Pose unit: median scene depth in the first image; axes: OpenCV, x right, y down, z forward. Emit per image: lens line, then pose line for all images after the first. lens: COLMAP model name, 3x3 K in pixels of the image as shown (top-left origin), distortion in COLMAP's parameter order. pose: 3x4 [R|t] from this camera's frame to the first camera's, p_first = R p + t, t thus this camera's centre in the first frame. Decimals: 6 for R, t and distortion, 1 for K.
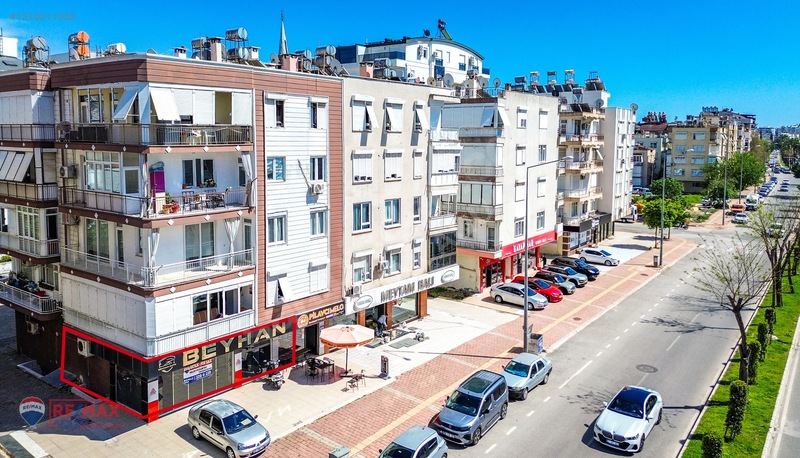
lens RADIAL K [[571.7, 0, 401.4], [0, 571.7, 193.3], [0, 0, 1]] dist [0.003872, 0.000574]
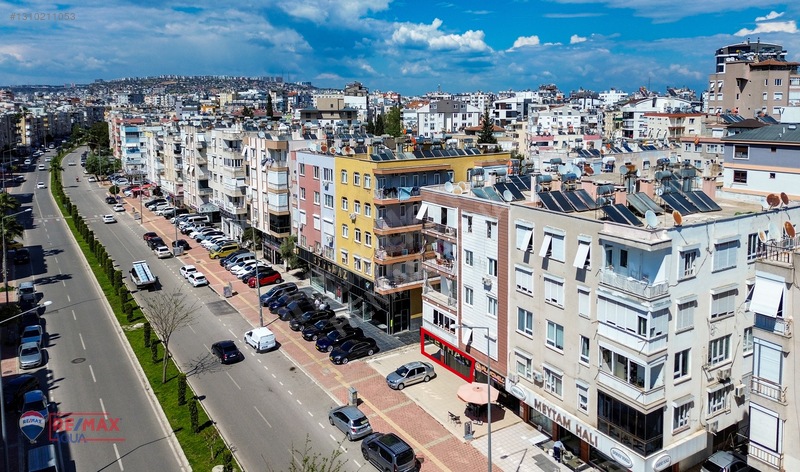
lens RADIAL K [[592.3, 0, 401.3], [0, 592.3, 173.0], [0, 0, 1]] dist [0.076173, -0.087958]
pose [[-0.351019, 0.094234, -0.931615, 1.267253], [-0.091827, 0.986663, 0.134401, -0.449096], [0.931855, 0.132724, -0.337684, 1.276489]]
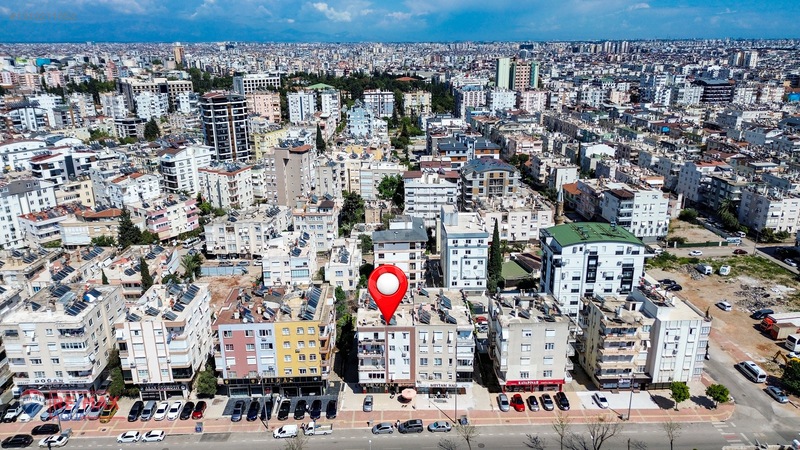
lens RADIAL K [[565.1, 0, 402.2], [0, 565.1, 222.6], [0, 0, 1]] dist [0.079420, -0.082117]
pose [[0.621871, 0.221697, -0.751084, 2.464197], [-0.063471, 0.970205, 0.233823, -1.727984], [0.780544, -0.097736, 0.617414, -1.230340]]
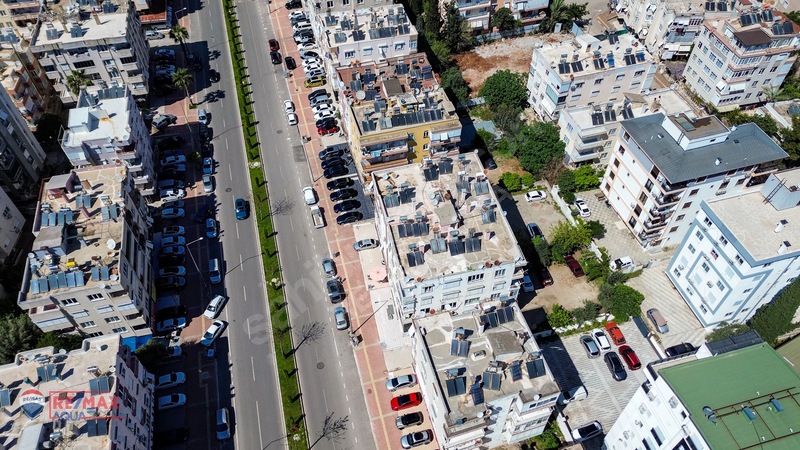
lens RADIAL K [[575.9, 0, 400.0], [0, 575.9, 225.0], [0, 0, 1]] dist [0.083479, -0.092387]
pose [[-0.619574, 0.590268, -0.517409, 1.343218], [-0.080773, 0.607728, 0.790027, -2.484686], [0.780771, 0.531273, -0.328855, 2.045831]]
